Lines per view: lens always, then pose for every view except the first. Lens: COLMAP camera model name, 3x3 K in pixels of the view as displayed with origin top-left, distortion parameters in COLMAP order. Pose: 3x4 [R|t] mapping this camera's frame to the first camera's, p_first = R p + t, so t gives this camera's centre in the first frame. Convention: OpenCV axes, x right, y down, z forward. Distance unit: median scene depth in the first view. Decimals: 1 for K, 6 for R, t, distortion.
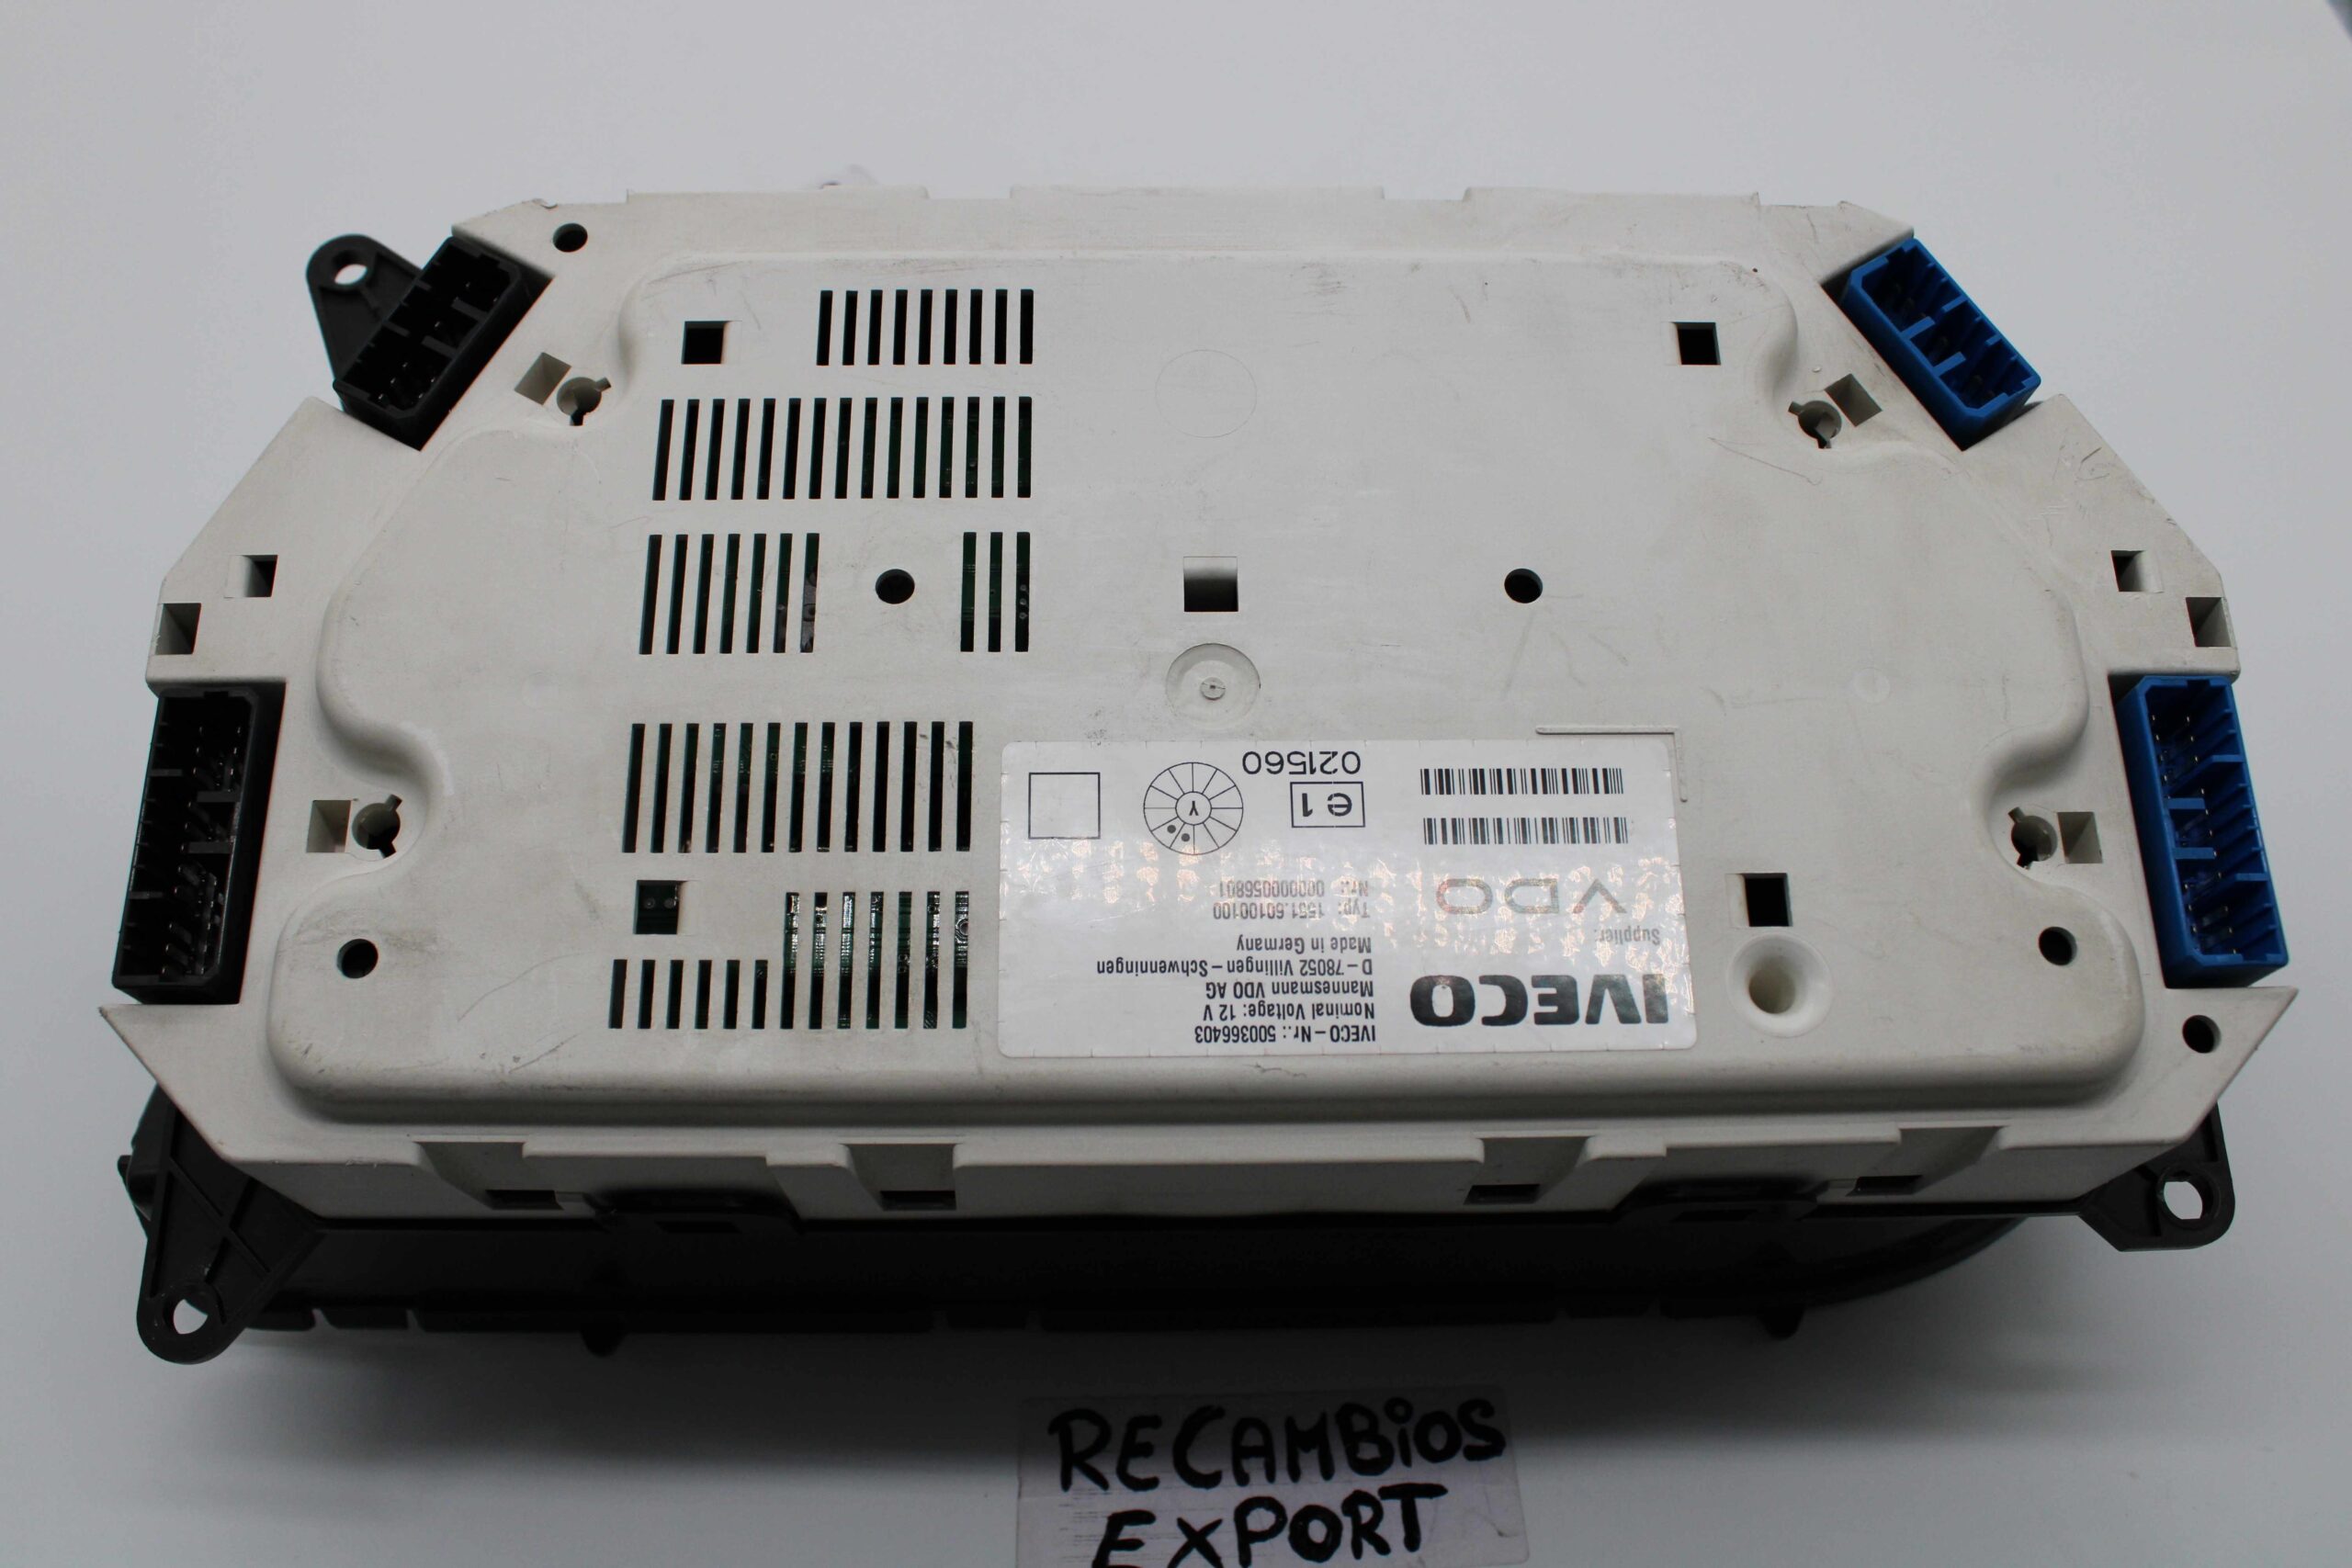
lens RADIAL K [[2310.7, 0, 1154.3], [0, 2310.7, 779.5], [0, 0, 1]] dist [-0.068364, 0.000000]
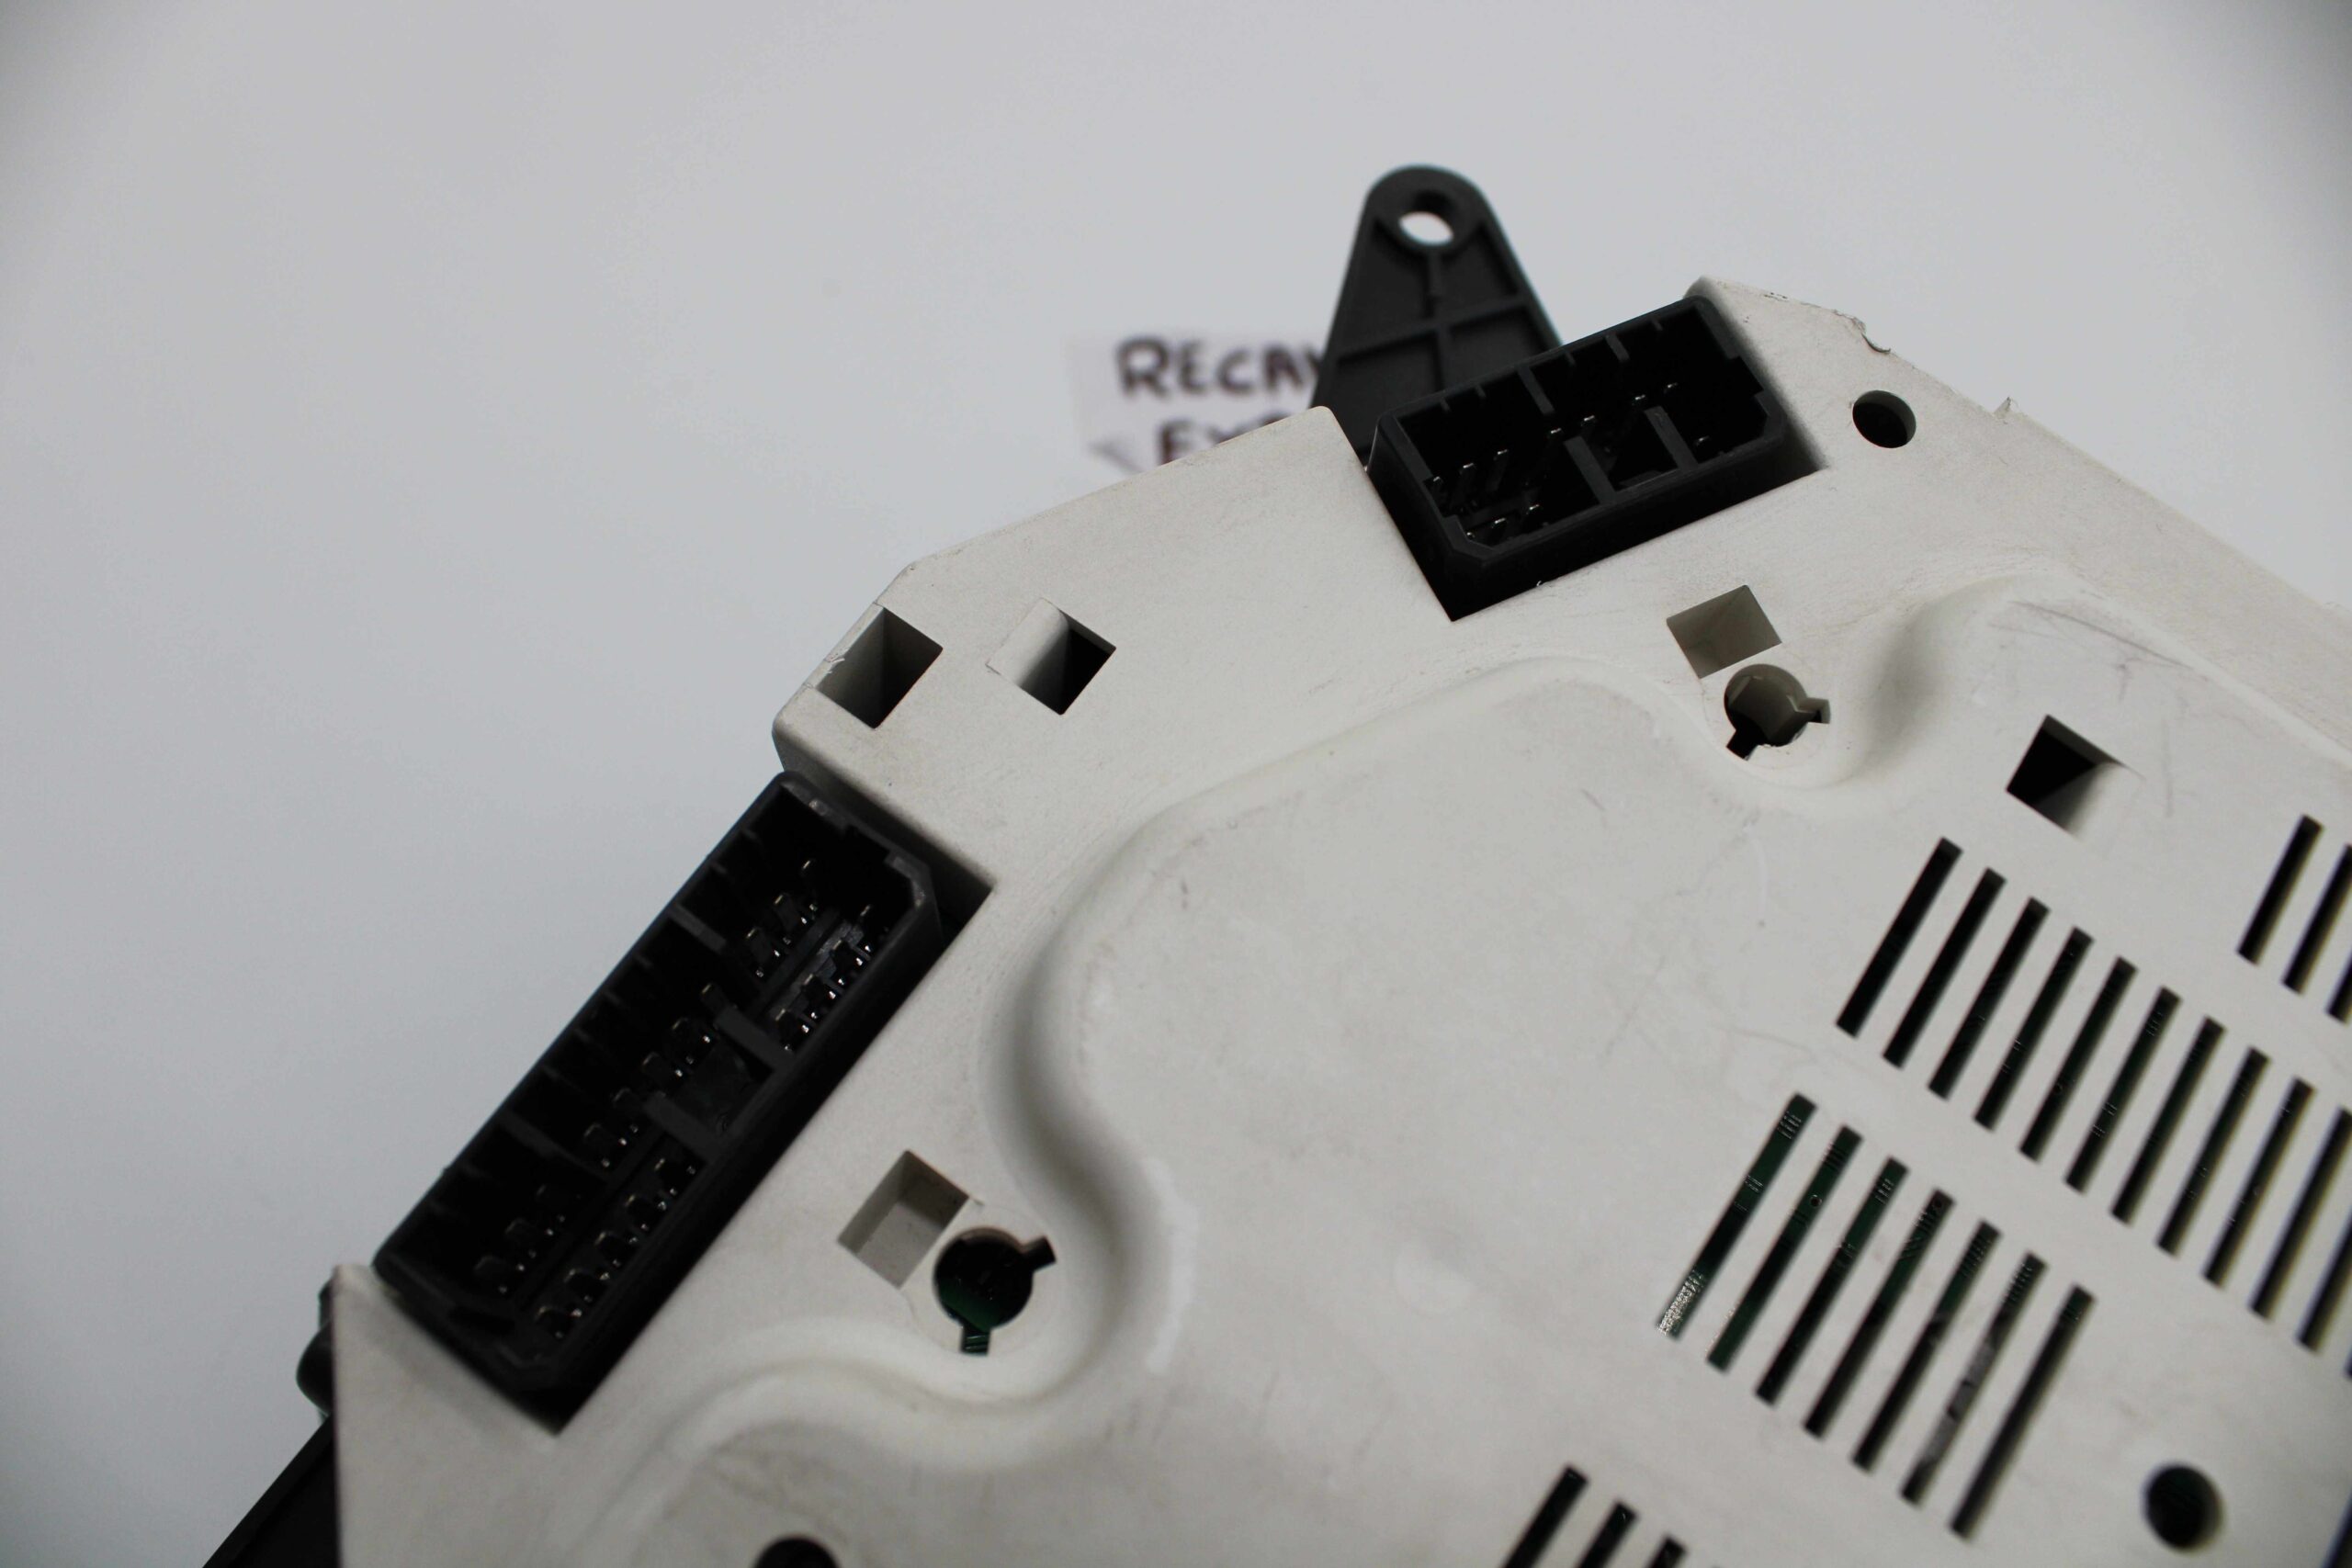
lens RADIAL K [[1830.7, 0, 1179.0], [0, 1830.7, 795.0], [0, 0, 1]] dist [-0.110043, 0.016215]
pose [[0.810959, 0.568076, -0.140123, -0.296806], [-0.563870, 0.822718, 0.072011, -0.108744], [0.156189, 0.020613, 0.987512, 0.600793]]
